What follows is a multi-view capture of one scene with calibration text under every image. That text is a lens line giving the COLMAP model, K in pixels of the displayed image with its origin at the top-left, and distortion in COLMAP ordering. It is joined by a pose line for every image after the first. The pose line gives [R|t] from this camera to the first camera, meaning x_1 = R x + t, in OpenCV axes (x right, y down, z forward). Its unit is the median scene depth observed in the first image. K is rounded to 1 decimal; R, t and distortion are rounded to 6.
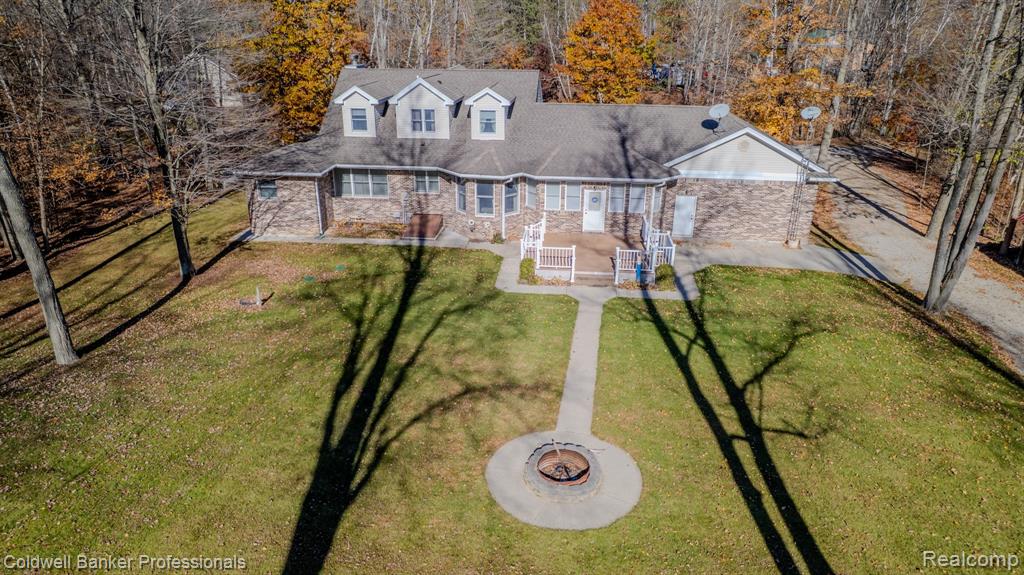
lens RADIAL K [[647.2, 0, 512.0], [0, 647.2, 287.5], [0, 0, 1]] dist [-0.043583, 0.002508]
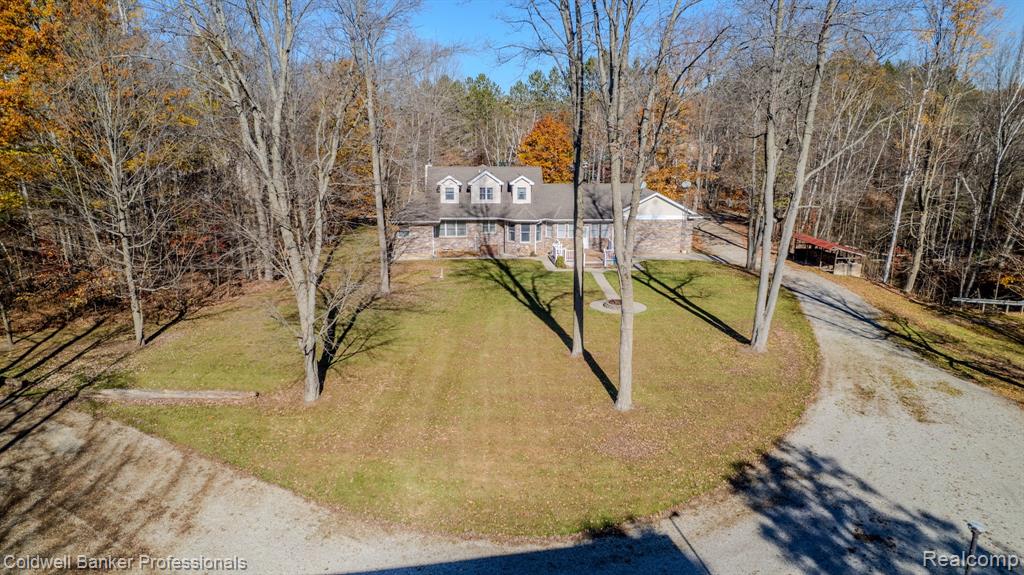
lens RADIAL K [[654.0, 0, 509.6], [0, 654.0, 283.8], [0, 0, 1]] dist [-0.026333, 0.001070]
pose [[0.984501, -0.040468, 0.170644, -0.416514], [0.066533, 0.986458, -0.149916, 0.287241], [-0.162266, 0.158946, 0.973861, -0.807468]]
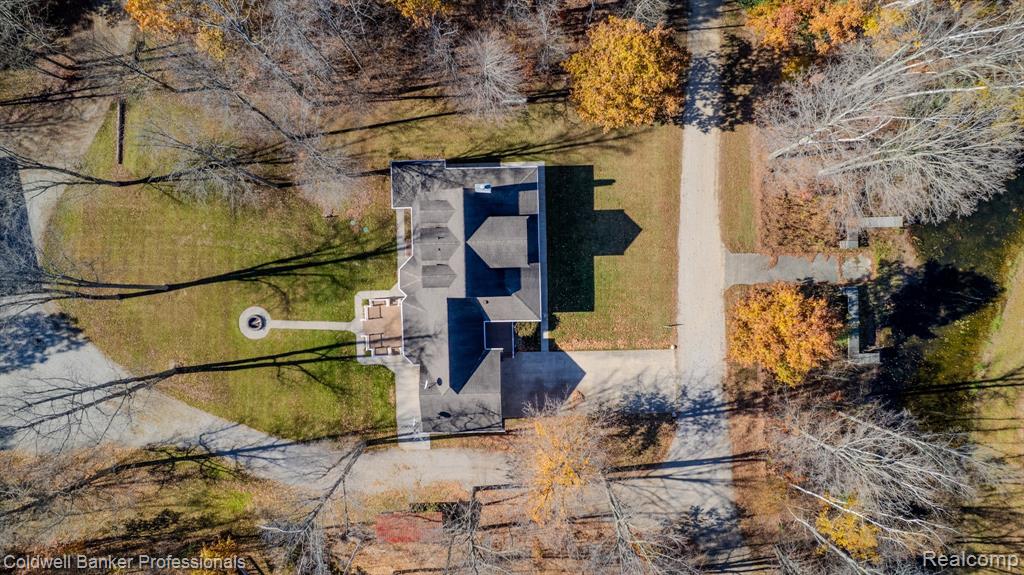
lens RADIAL K [[647.2, 0, 512.0], [0, 647.2, 287.5], [0, 0, 1]] dist [-0.043583, 0.002508]
pose [[0.146713, 0.989082, 0.013820, 0.023967], [-0.379064, 0.043312, 0.924356, -2.351104], [0.913666, -0.140854, 0.381280, 0.475322]]
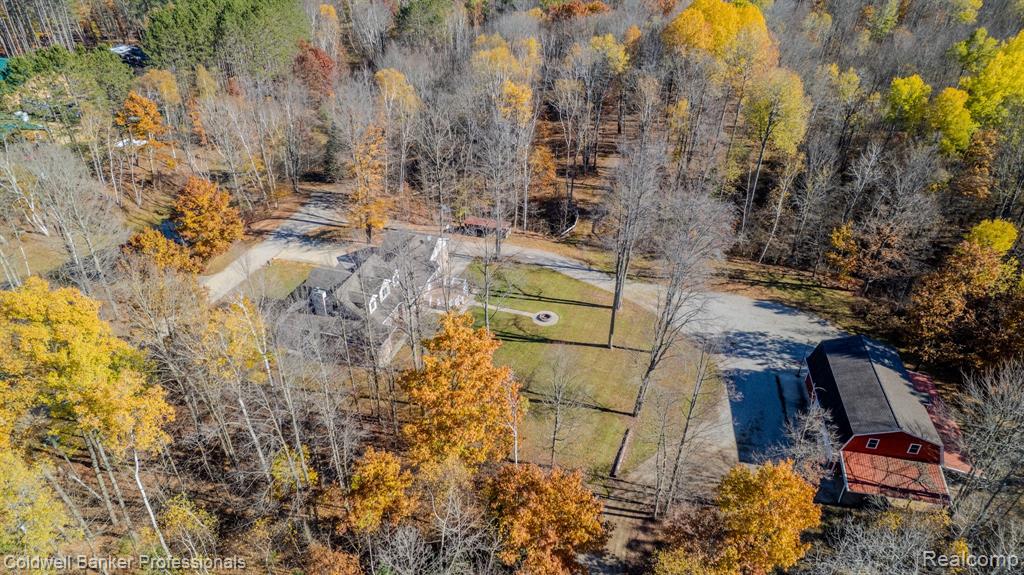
lens RADIAL K [[654.0, 0, 509.6], [0, 654.0, 283.8], [0, 0, 1]] dist [-0.026333, 0.001070]
pose [[0.191869, -0.543544, 0.817157, -2.289136], [0.379992, 0.808827, 0.448781, -1.349155], [-0.904872, 0.224406, 0.361731, -0.452123]]
